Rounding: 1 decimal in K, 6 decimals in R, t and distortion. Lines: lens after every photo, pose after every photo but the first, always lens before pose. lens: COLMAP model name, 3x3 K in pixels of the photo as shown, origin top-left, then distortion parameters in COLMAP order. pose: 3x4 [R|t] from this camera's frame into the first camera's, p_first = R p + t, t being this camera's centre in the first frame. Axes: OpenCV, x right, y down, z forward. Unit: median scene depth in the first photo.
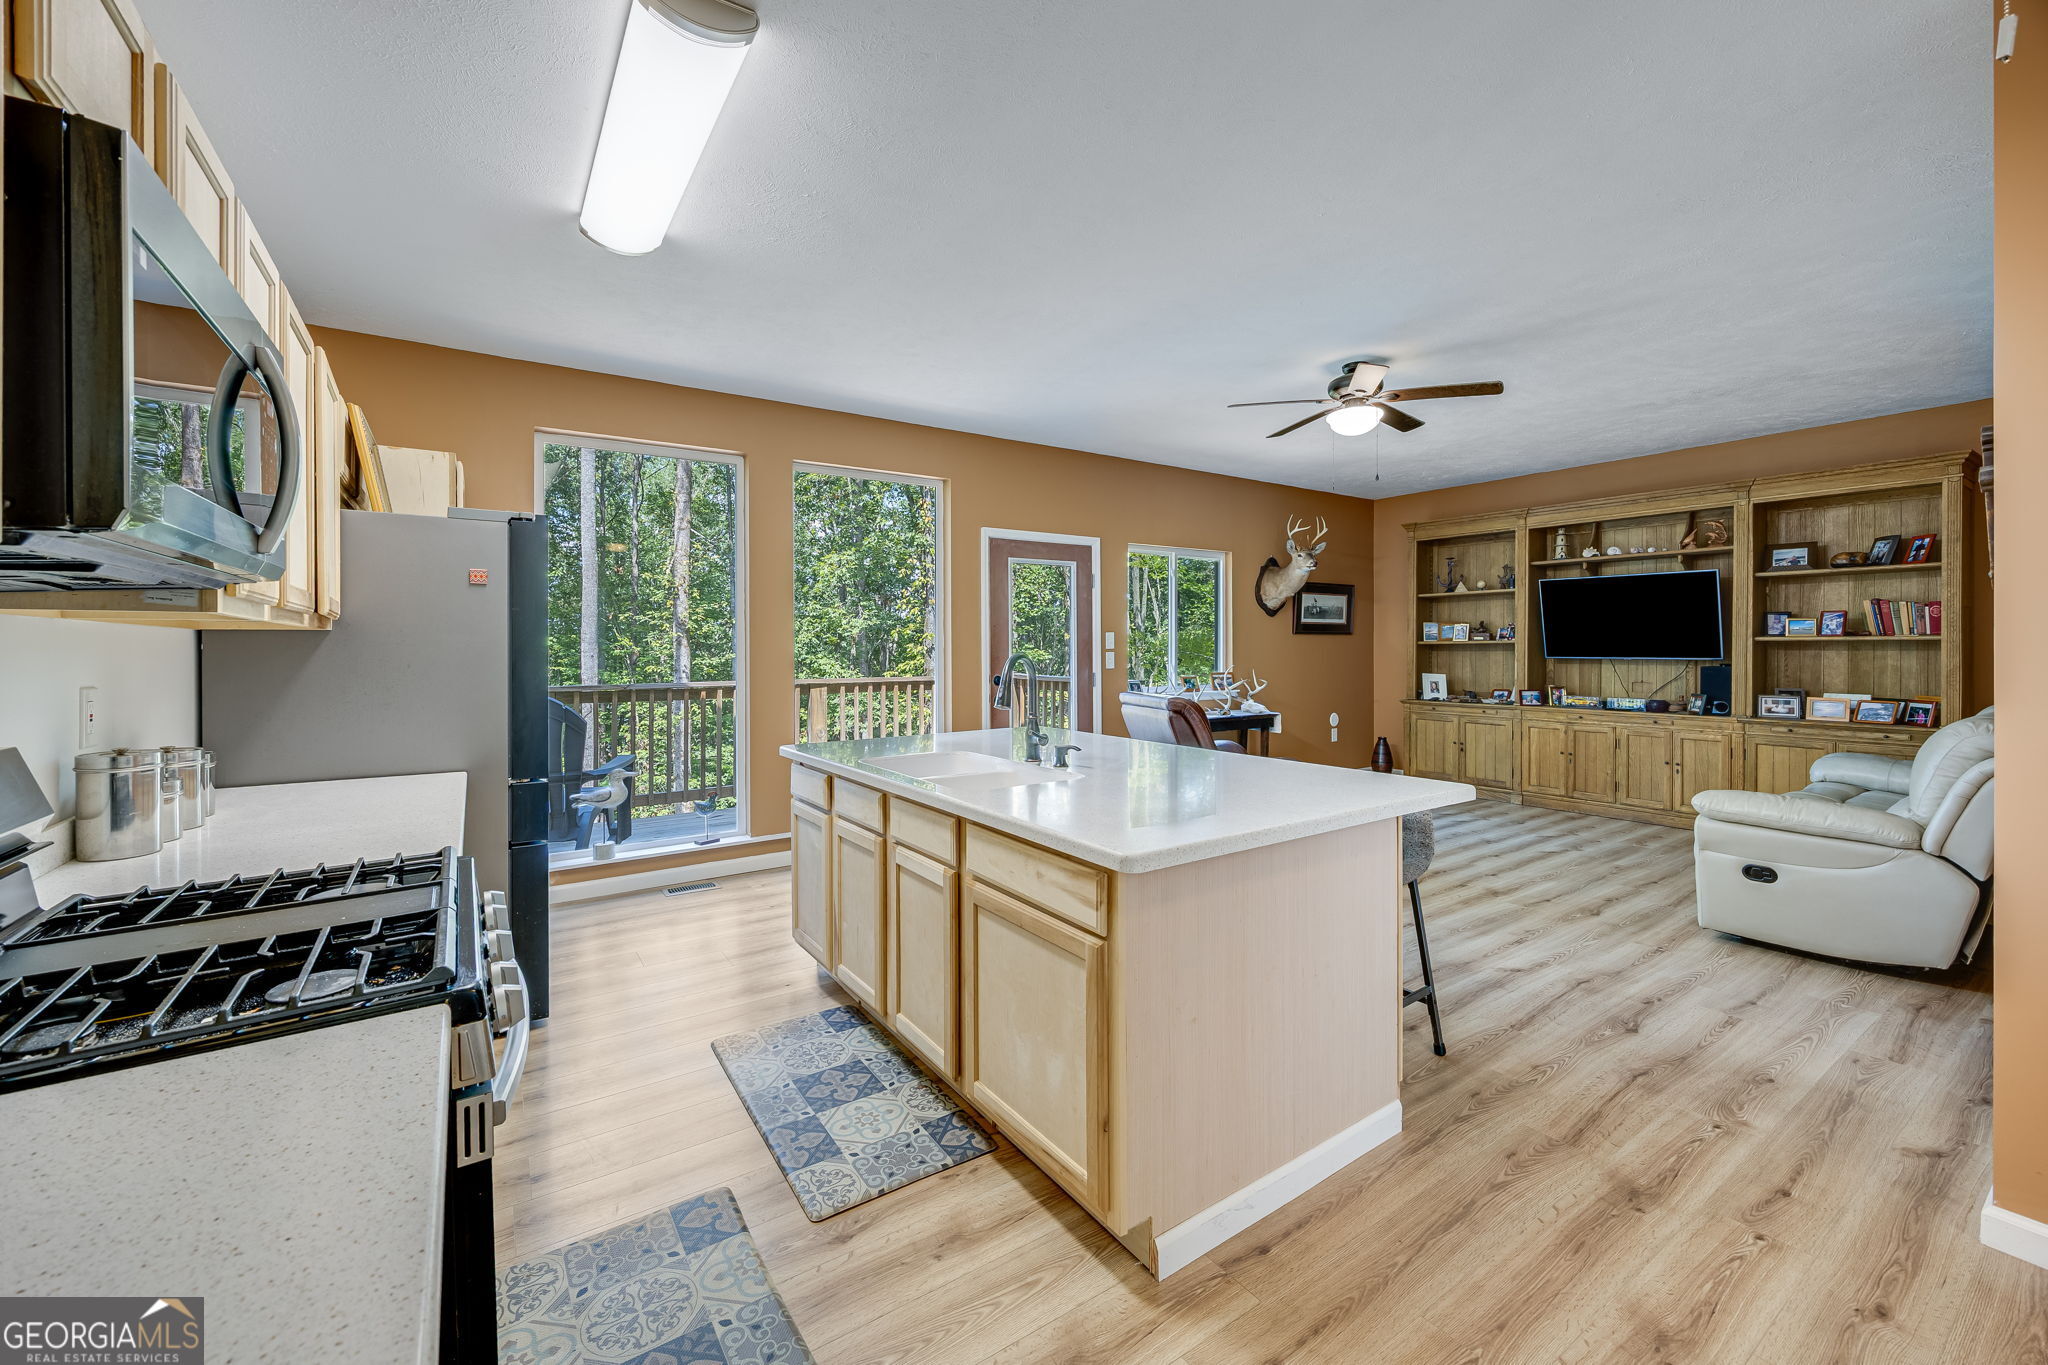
lens RADIAL K [[806.8, 0, 996.0], [0, 806.8, 654.4], [0, 0, 1]] dist [-0.004619, 0.000319]
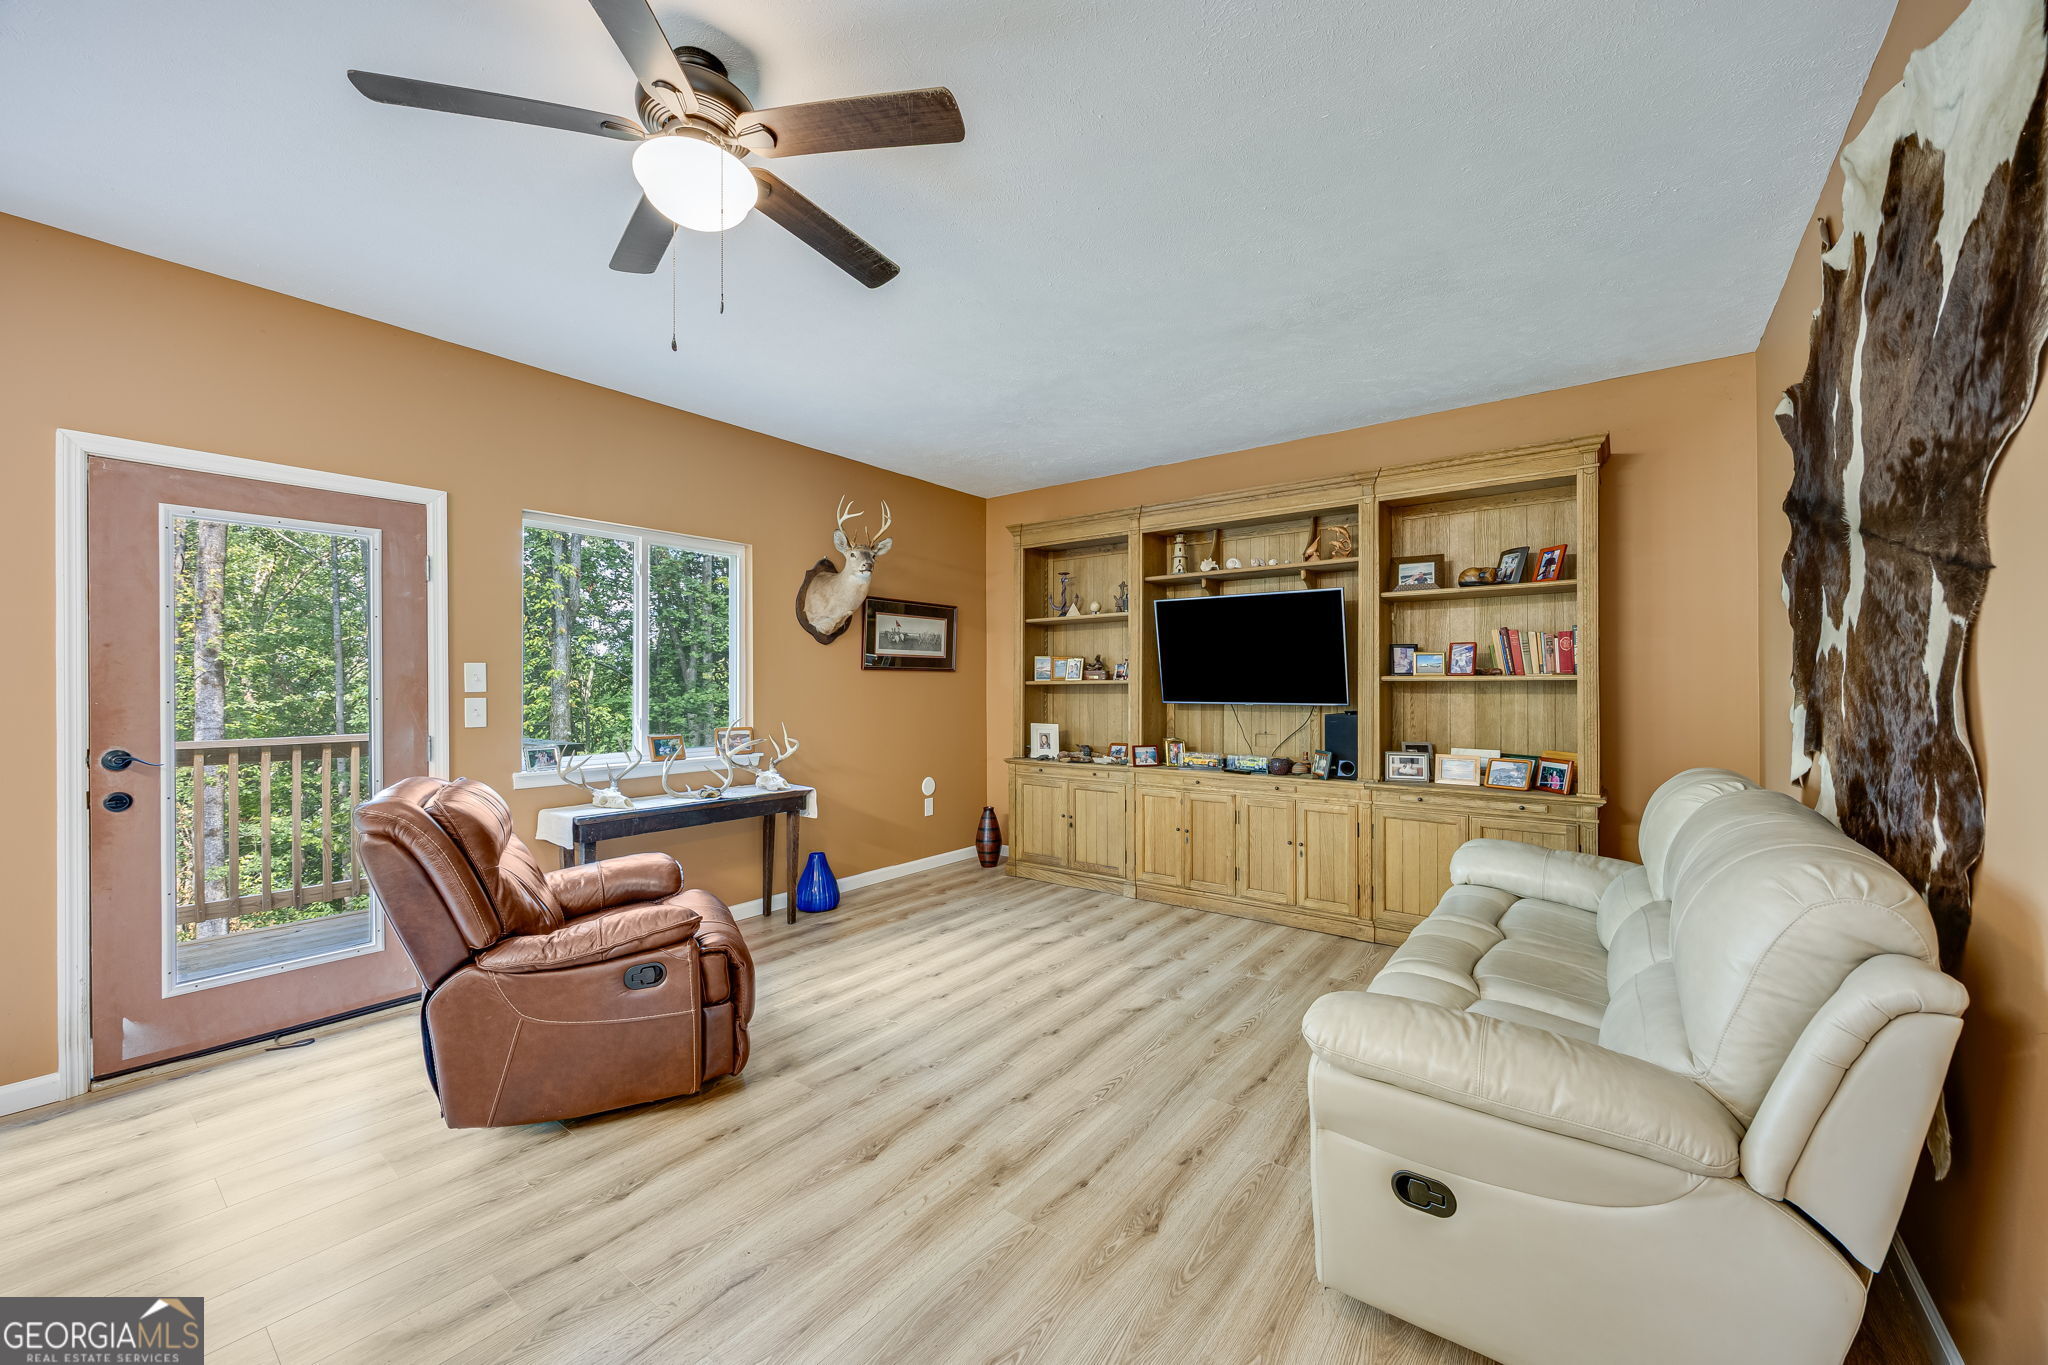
lens RADIAL K [[806.8, 0, 1032.3], [0, 806.8, 687.1], [0, 0, 1]] dist [-0.004619, 0.000319]
pose [[0.933688, 0.000481, 0.358087, 0.309504], [0.002742, 0.999960, -0.008492, -0.004829], [-0.358077, 0.008911, 0.933650, 0.347277]]
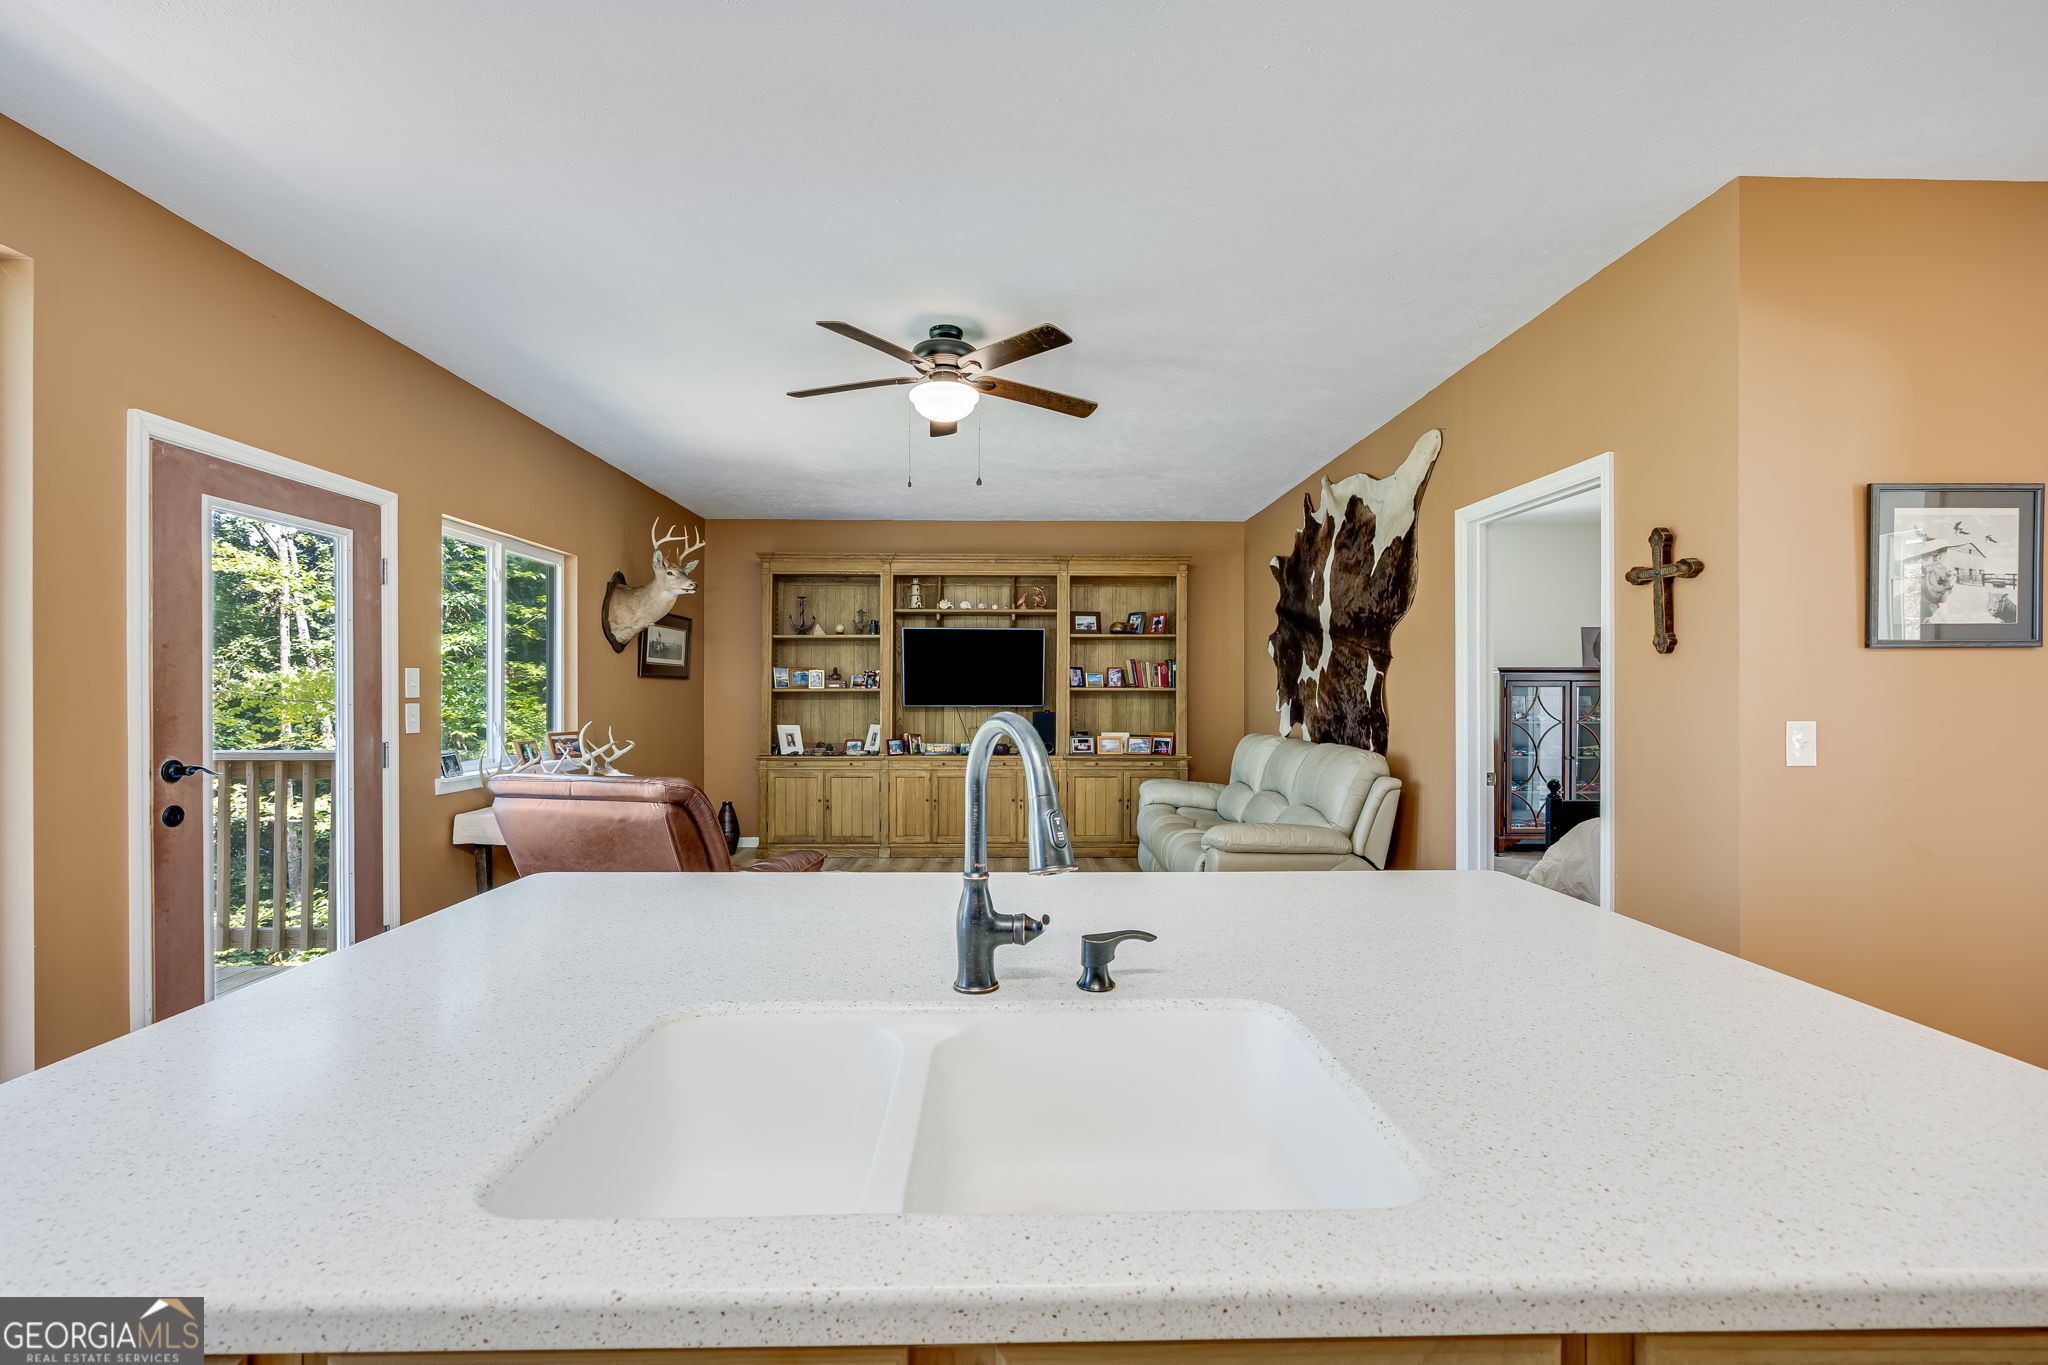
lens RADIAL K [[839.0, 0, 1027.4], [0, 839.0, 693.5], [0, 0, 1]] dist [-0.006636, -0.000027]
pose [[0.521375, 0.002912, 0.853323, -0.131387], [0.004992, 0.999967, -0.006463, -0.004165], [-0.853313, 0.007630, 0.521343, 0.348019]]
